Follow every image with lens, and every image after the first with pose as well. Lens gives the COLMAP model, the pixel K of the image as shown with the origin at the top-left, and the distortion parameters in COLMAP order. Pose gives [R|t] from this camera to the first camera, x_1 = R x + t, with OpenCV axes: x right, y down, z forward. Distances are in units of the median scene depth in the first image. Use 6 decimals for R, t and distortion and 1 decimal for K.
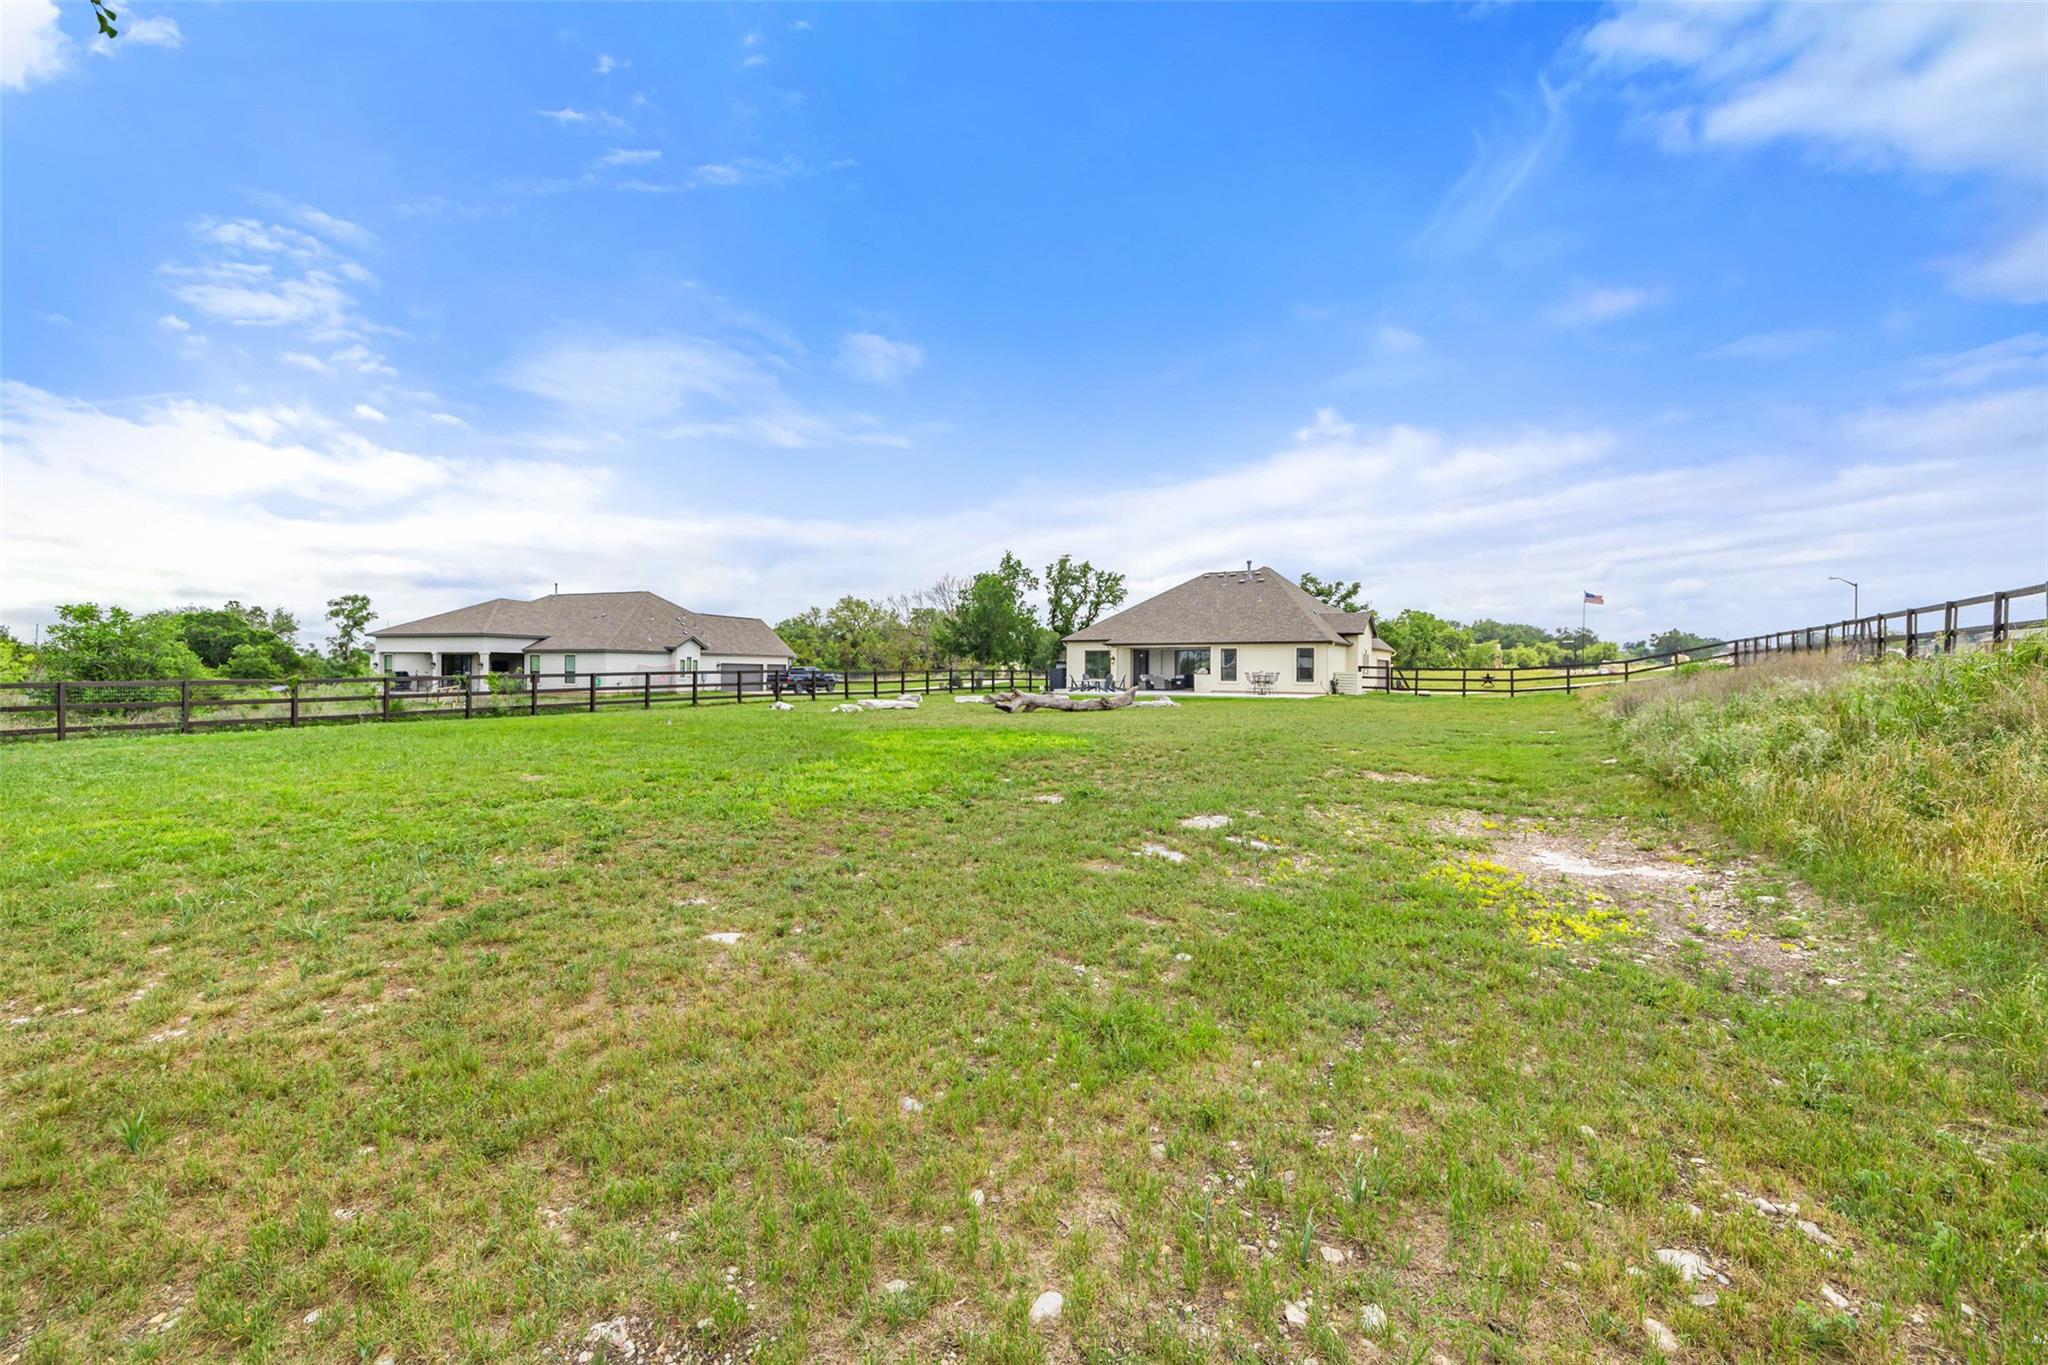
lens RADIAL K [[872.7, 0, 1022.7], [0, 872.7, 663.7], [0, 0, 1]] dist [0.001716, 0.001101]
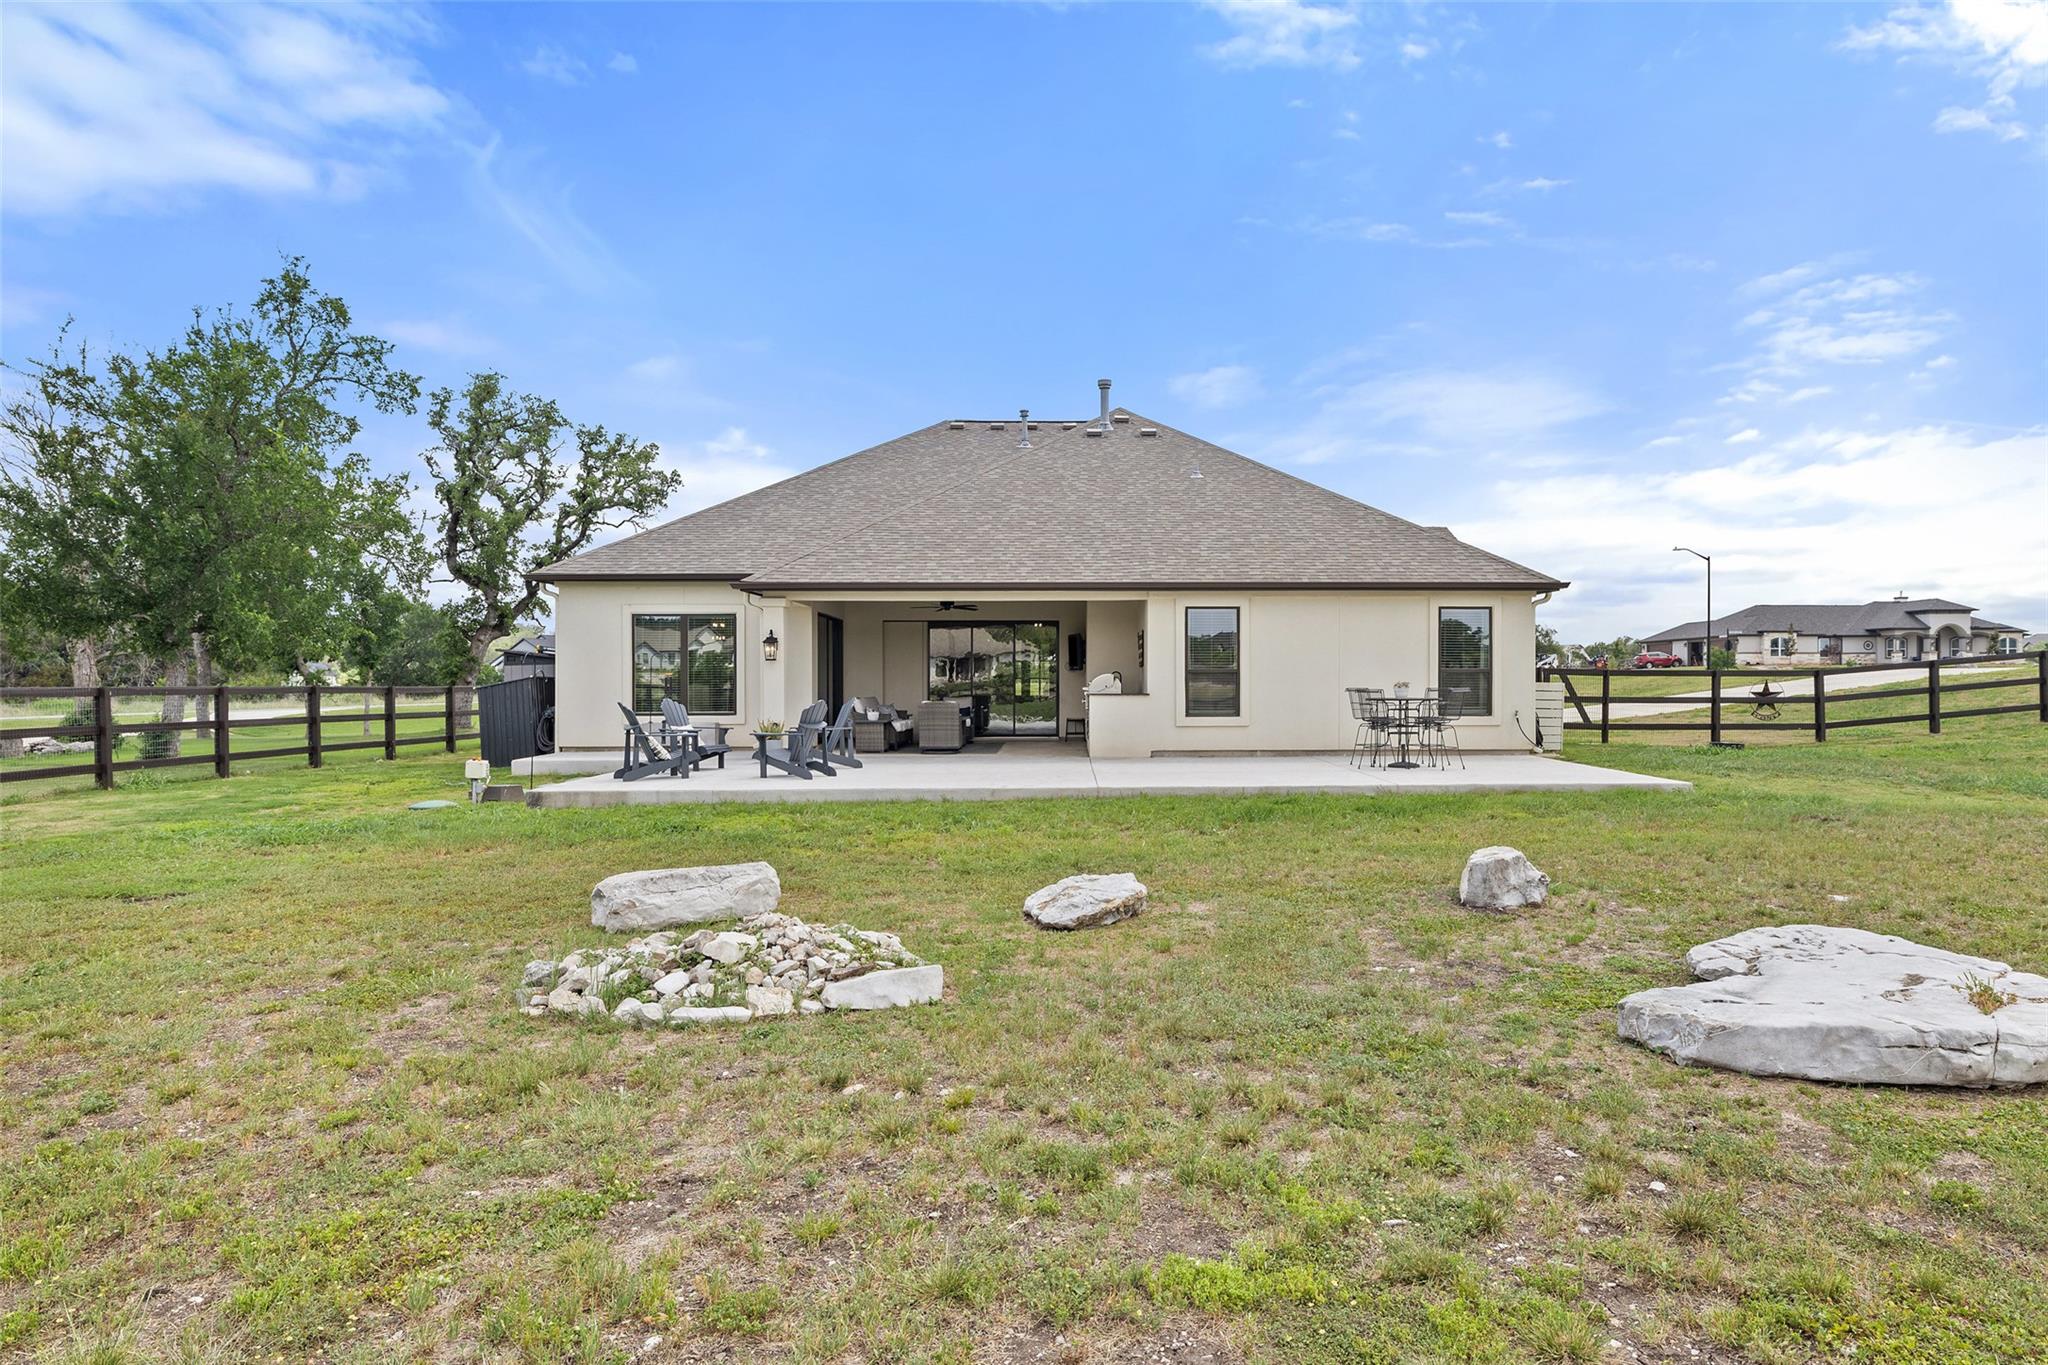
lens RADIAL K [[1079.0, 0, 1071.1], [0, 1079.0, 671.9], [0, 0, 1]] dist [-0.000711, -0.000153]
pose [[0.830810, -0.005830, 0.556525, -0.002117], [0.004197, 0.999982, 0.004209, 0.001861], [-0.556540, -0.001161, 0.830820, 0.576767]]
